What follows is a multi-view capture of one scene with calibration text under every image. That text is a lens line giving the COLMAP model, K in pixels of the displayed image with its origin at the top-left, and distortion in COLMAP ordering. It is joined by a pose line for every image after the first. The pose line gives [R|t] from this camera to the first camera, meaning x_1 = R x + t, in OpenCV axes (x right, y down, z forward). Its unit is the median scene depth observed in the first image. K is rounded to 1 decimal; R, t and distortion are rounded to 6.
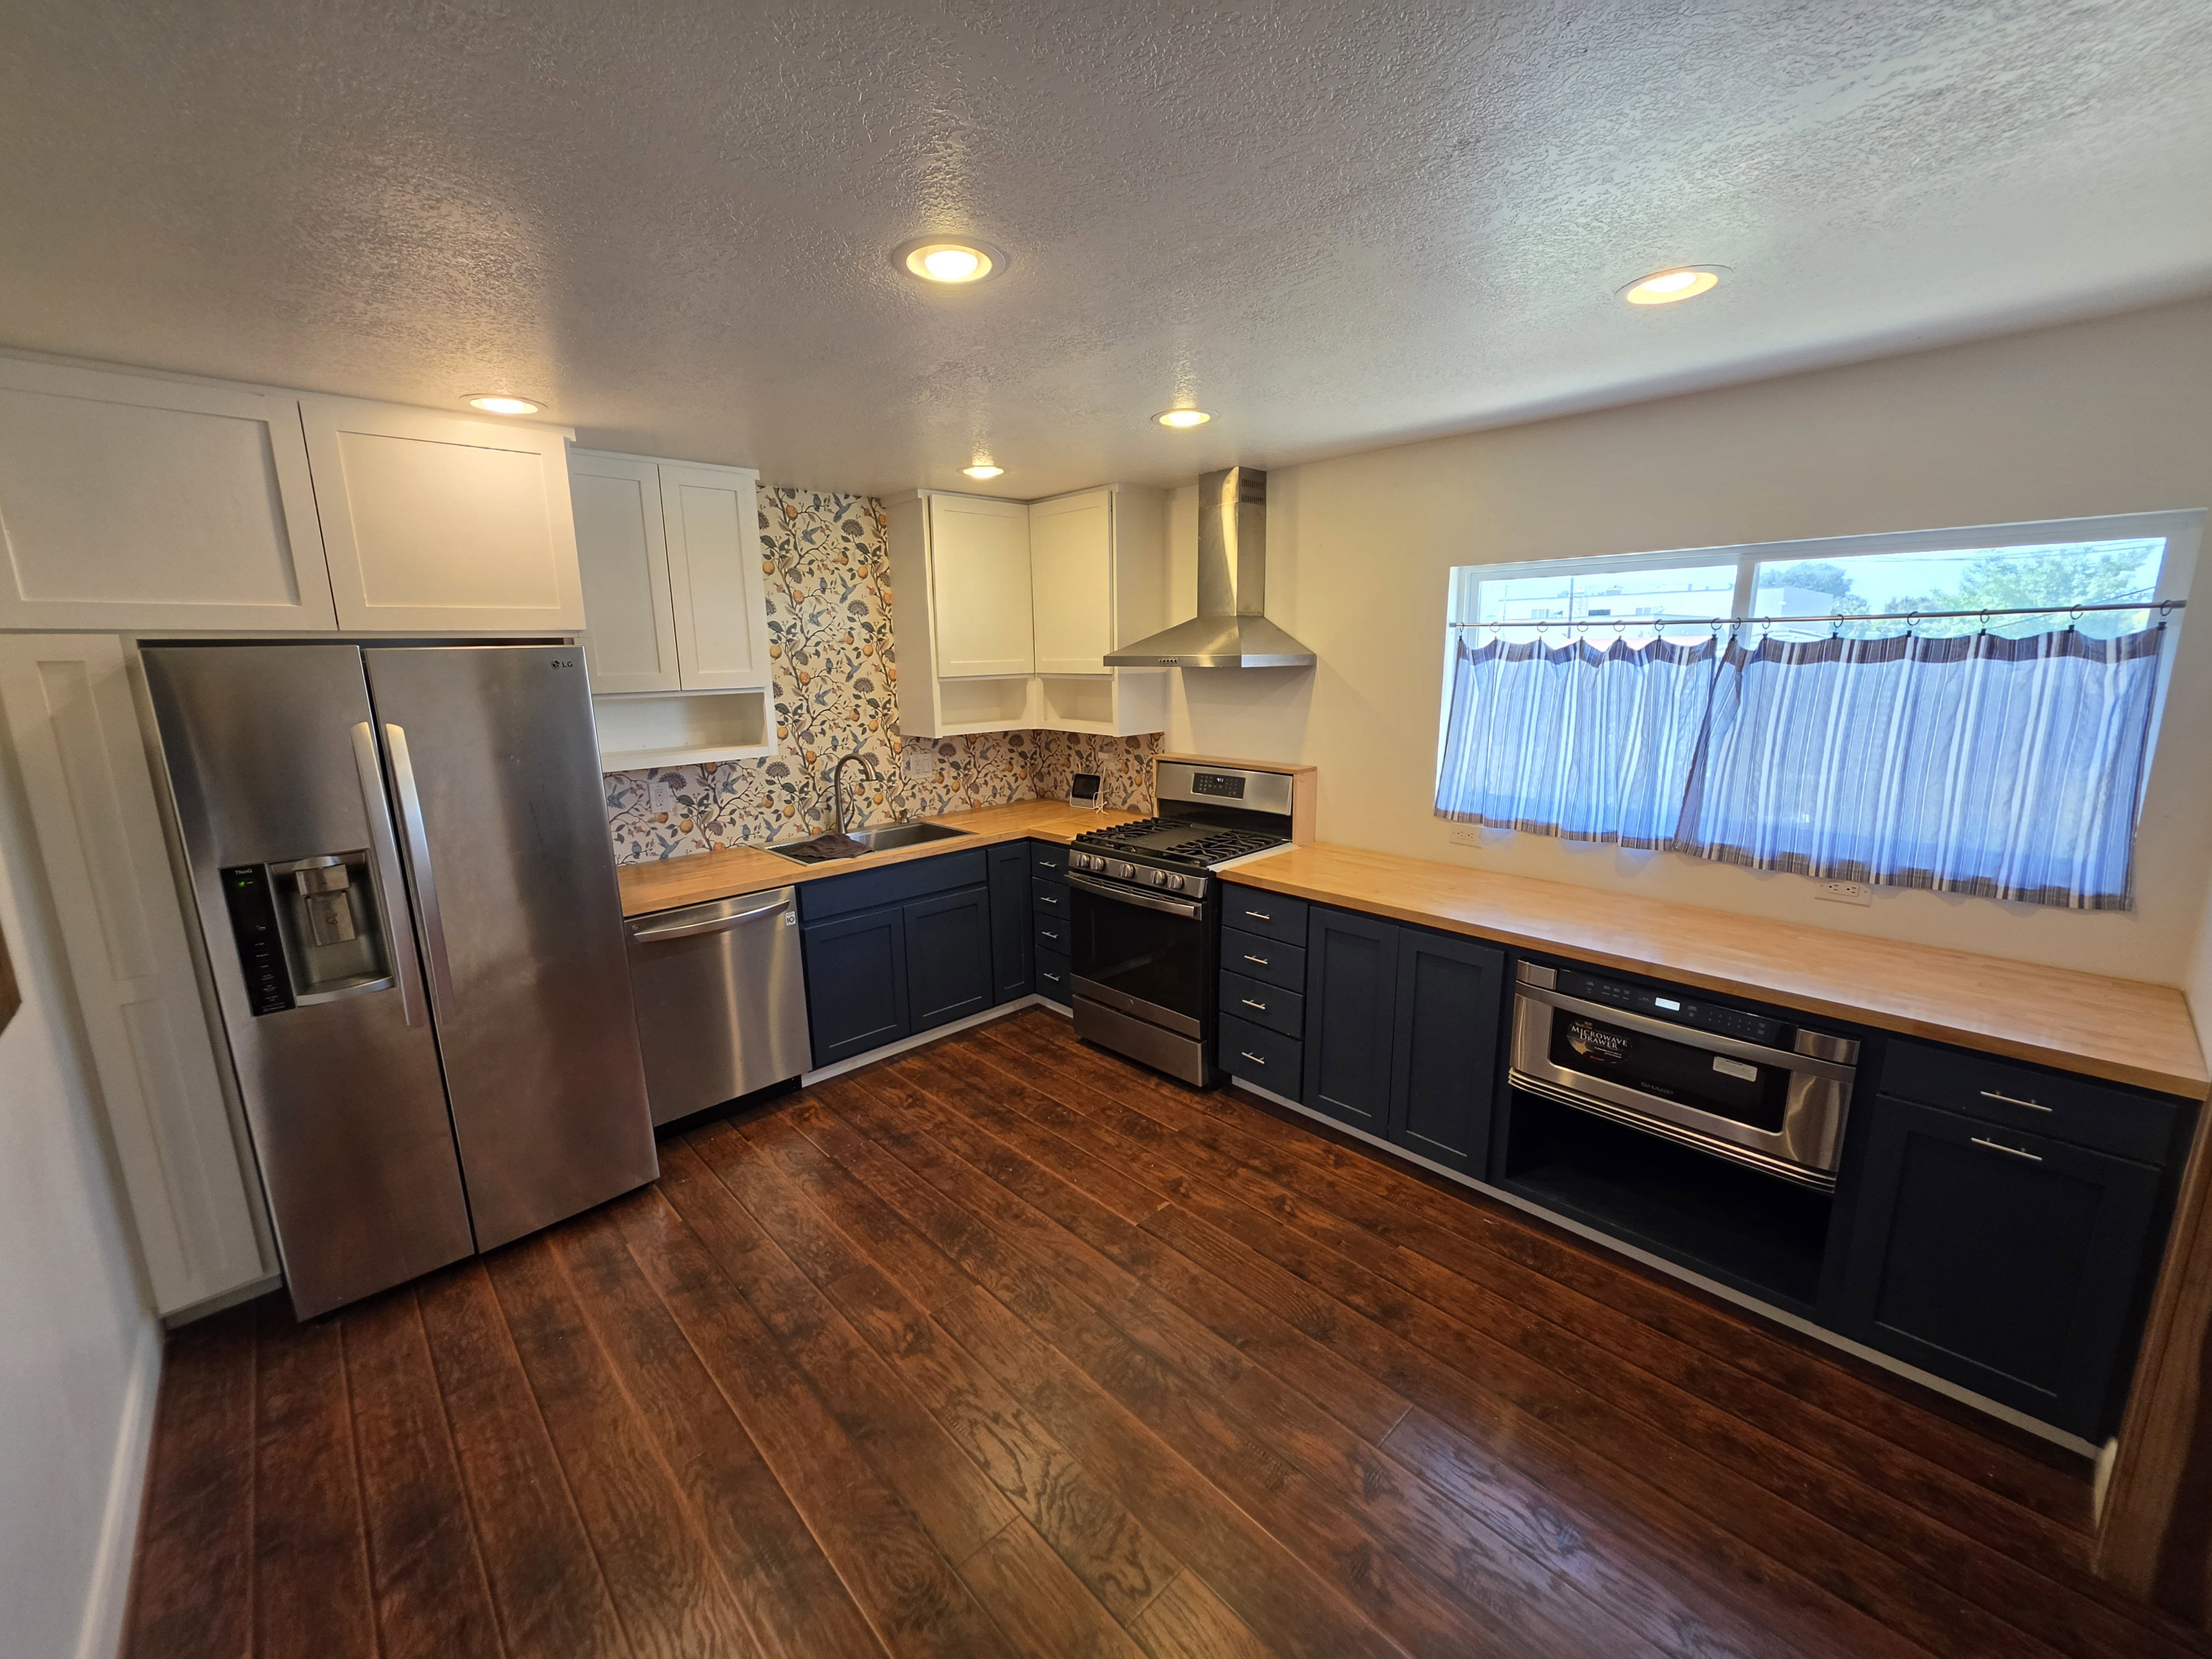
lens RADIAL K [[891.8, 0, 1097.0], [0, 891.8, 825.6], [0, 0, 1]] dist [0.012132, 0.000380]
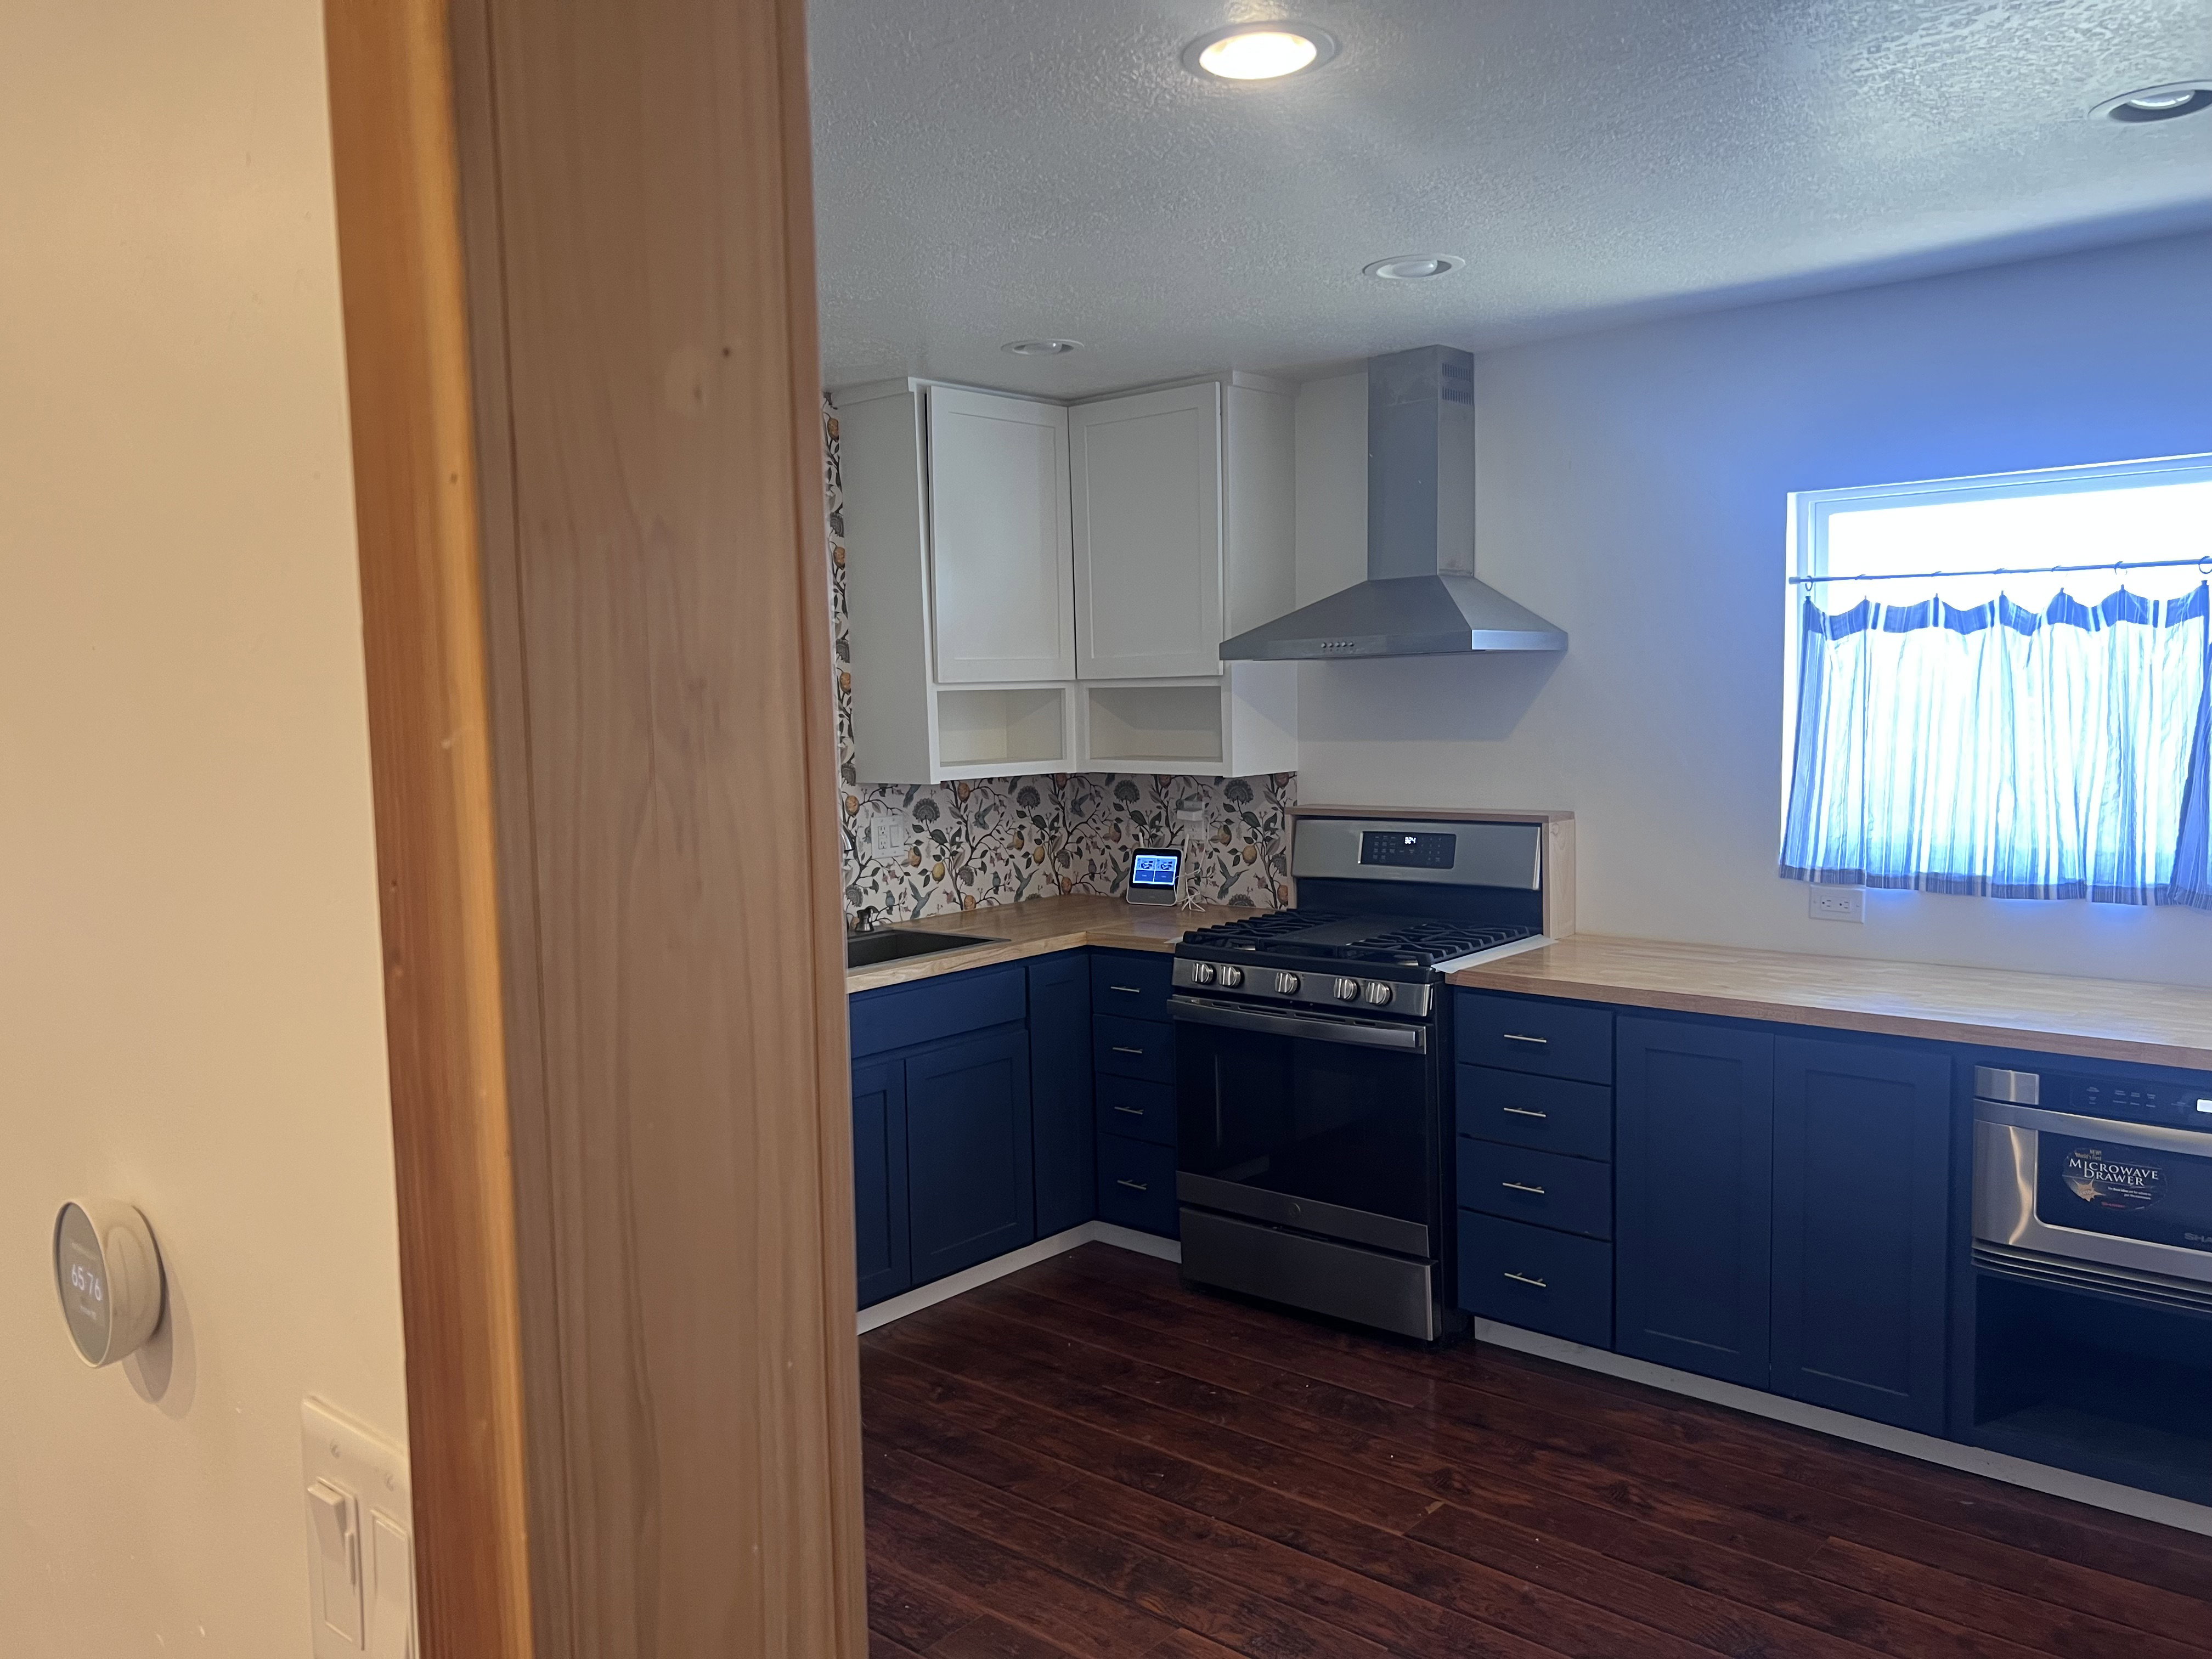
lens RADIAL K [[1685.4, 0, 1100.6], [0, 1685.4, 841.1], [0, 0, 1]] dist [0.062433, -0.049483]
pose [[0.995282, -0.018735, 0.095202, -0.207134], [0.028853, 0.993944, -0.106034, 0.074126], [-0.092639, 0.108281, 0.989795, -0.143581]]
